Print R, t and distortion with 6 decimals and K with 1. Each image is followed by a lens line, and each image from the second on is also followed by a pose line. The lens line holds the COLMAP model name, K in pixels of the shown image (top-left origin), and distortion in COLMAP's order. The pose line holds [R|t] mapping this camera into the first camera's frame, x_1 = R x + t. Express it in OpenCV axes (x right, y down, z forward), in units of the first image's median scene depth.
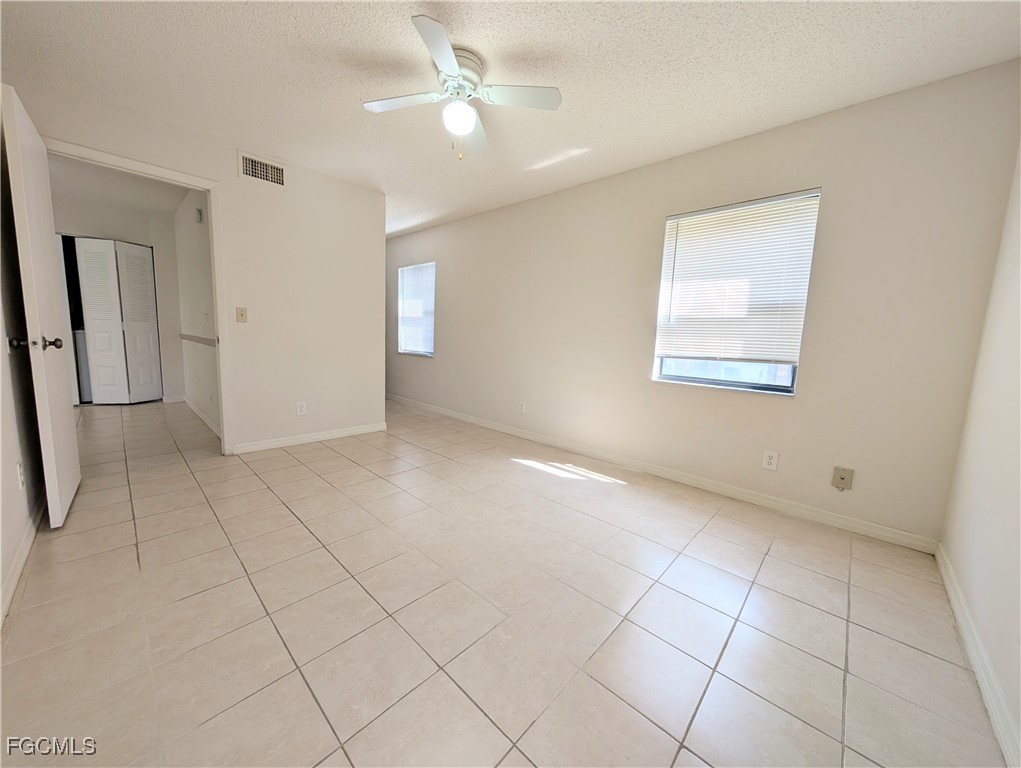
lens RADIAL K [[371.6, 0, 511.1], [0, 371.6, 382.0], [0, 0, 1]] dist [0.000858, -0.000107]
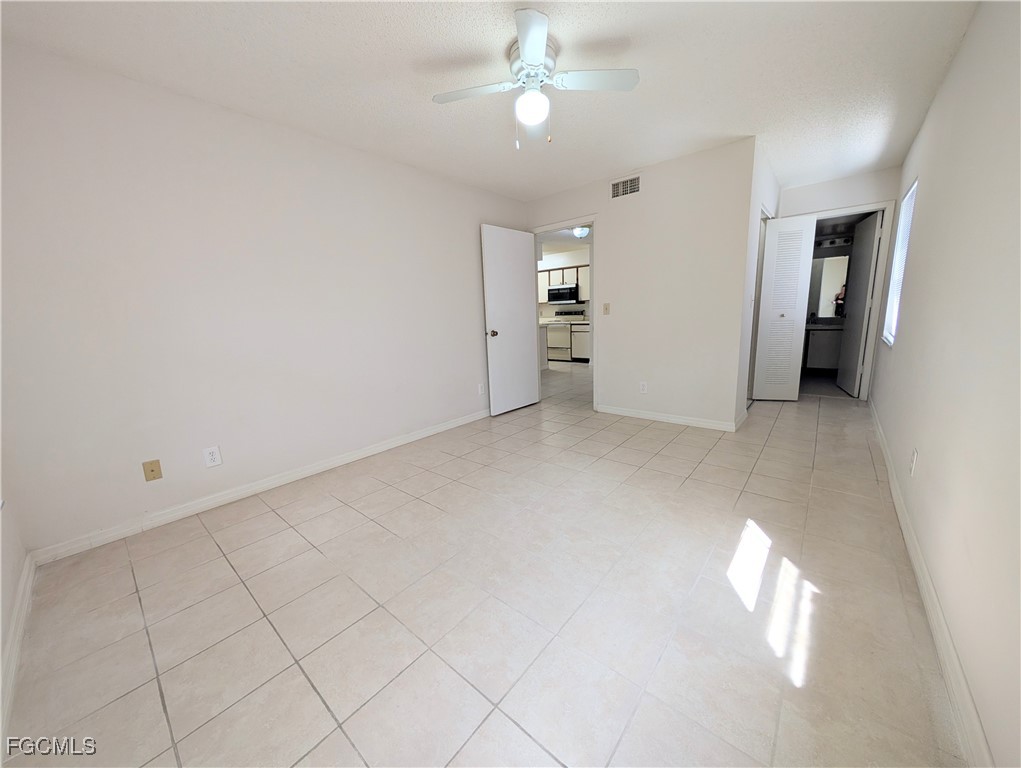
lens RADIAL K [[371.6, 0, 509.0], [0, 371.6, 382.7], [0, 0, 1]] dist [0.000858, -0.000107]
pose [[0.044517, 0.140906, -0.989022, 0.611345], [-0.079586, 0.987357, 0.137087, -0.075321], [0.995833, 0.072610, 0.055168, 0.607515]]
